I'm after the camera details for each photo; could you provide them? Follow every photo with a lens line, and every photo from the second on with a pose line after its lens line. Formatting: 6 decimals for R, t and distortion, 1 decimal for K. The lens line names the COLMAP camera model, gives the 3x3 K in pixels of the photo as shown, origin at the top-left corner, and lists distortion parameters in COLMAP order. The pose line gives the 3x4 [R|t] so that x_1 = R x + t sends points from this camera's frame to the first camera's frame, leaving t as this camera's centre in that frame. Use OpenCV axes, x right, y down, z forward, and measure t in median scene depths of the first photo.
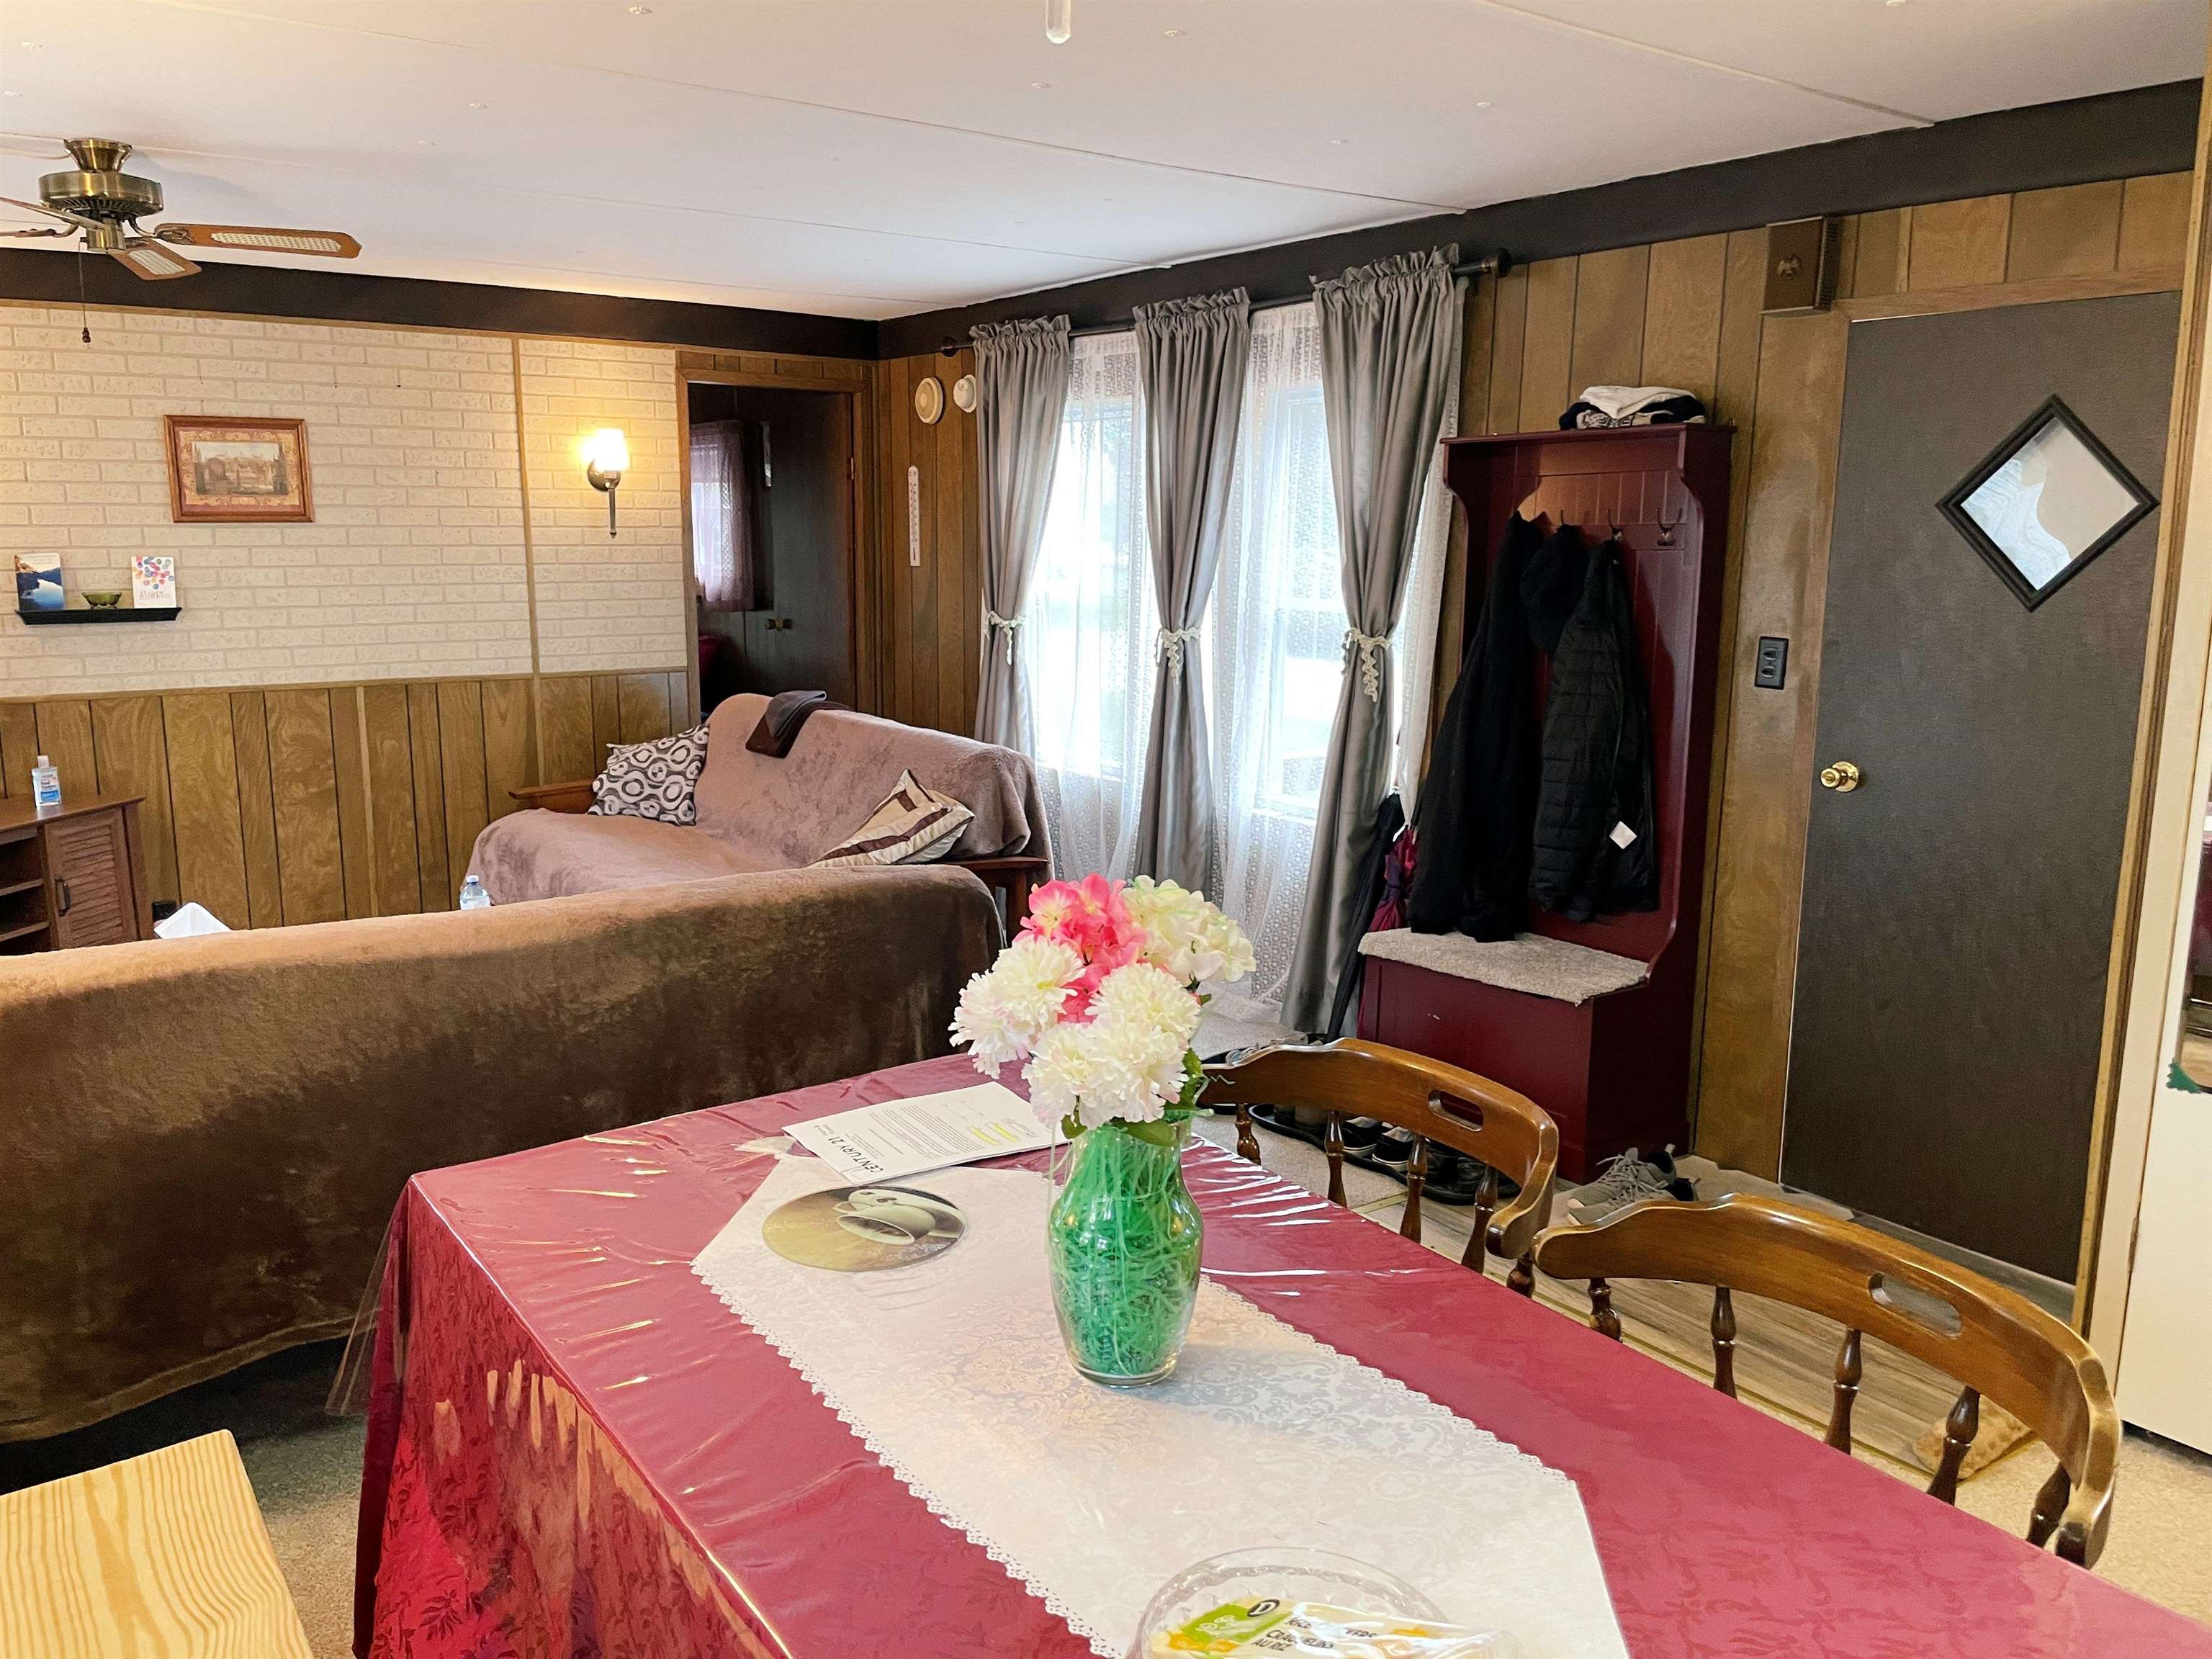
lens RADIAL K [[1664.2, 0, 1106.0], [0, 1664.2, 829.5], [0, 0, 1]] dist [0.044998, -0.081057]
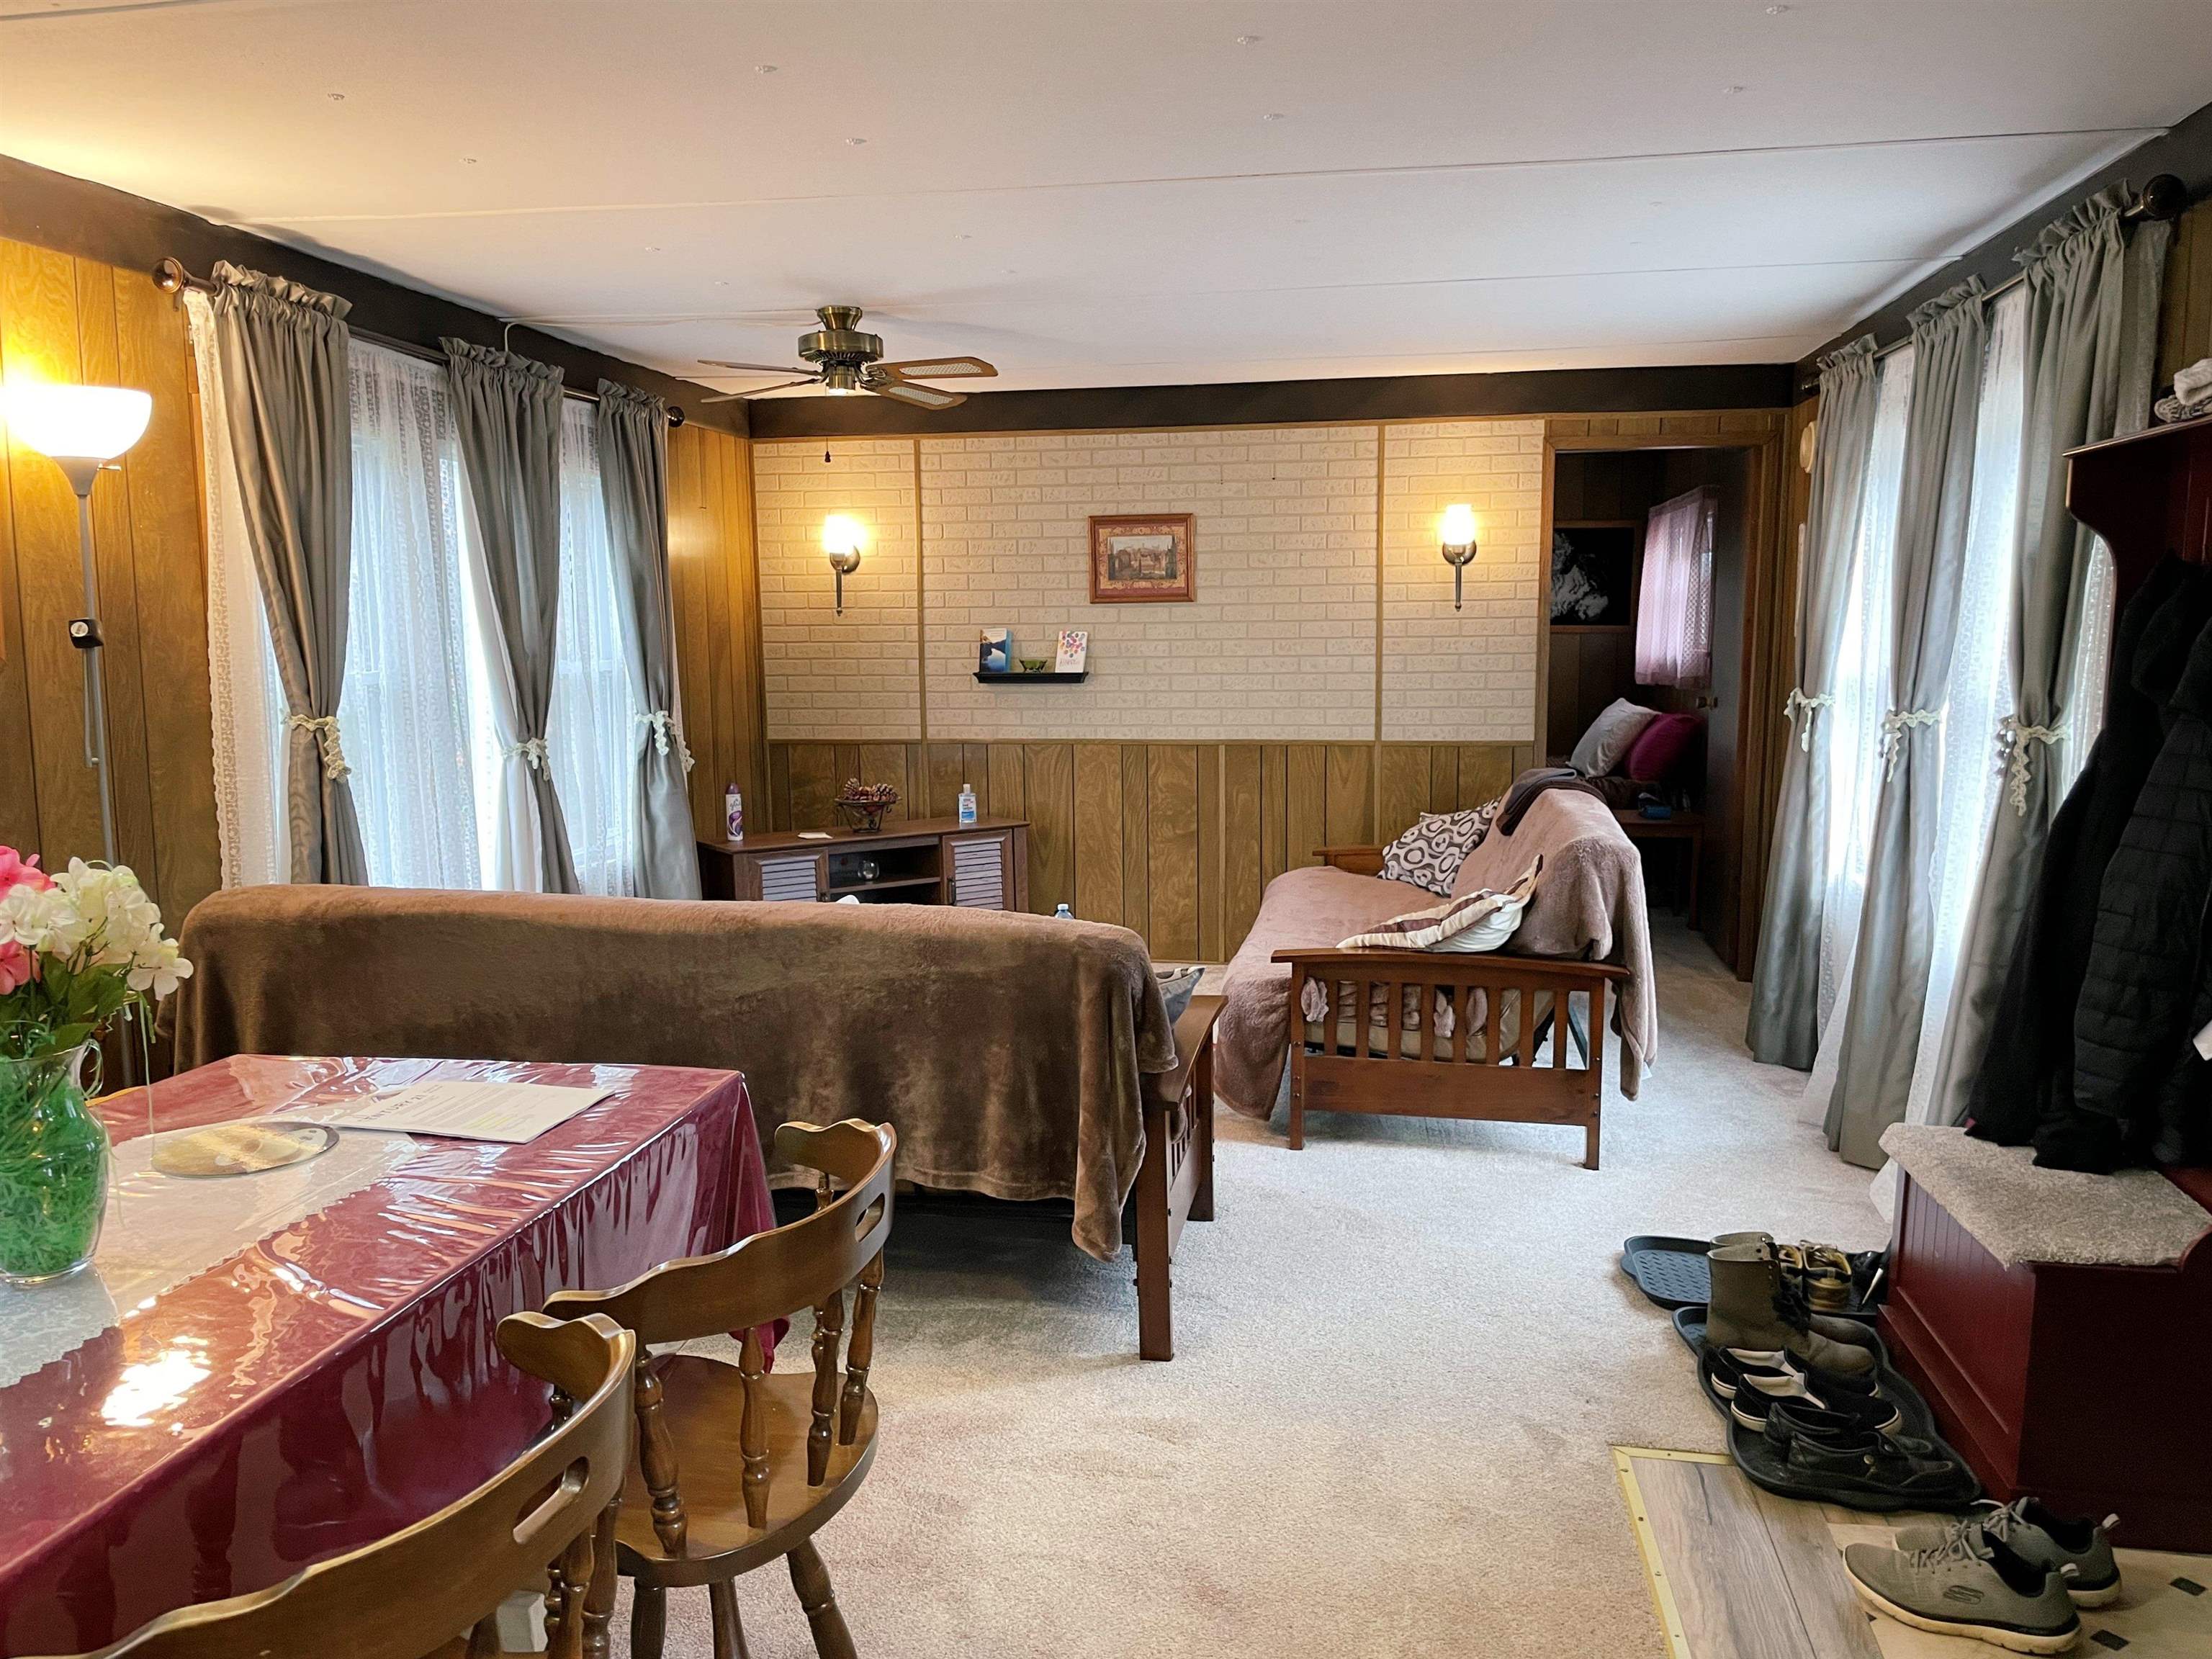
lens RADIAL K [[1668.3, 0, 1106.0], [0, 1668.3, 829.5], [0, 0, 1]] dist [0.115835, -0.270690]
pose [[0.687320, 0.080525, -0.721878, 0.334239], [-0.117520, 0.993070, -0.001117, -0.018392], [0.716785, 0.085603, 0.692020, 0.169326]]
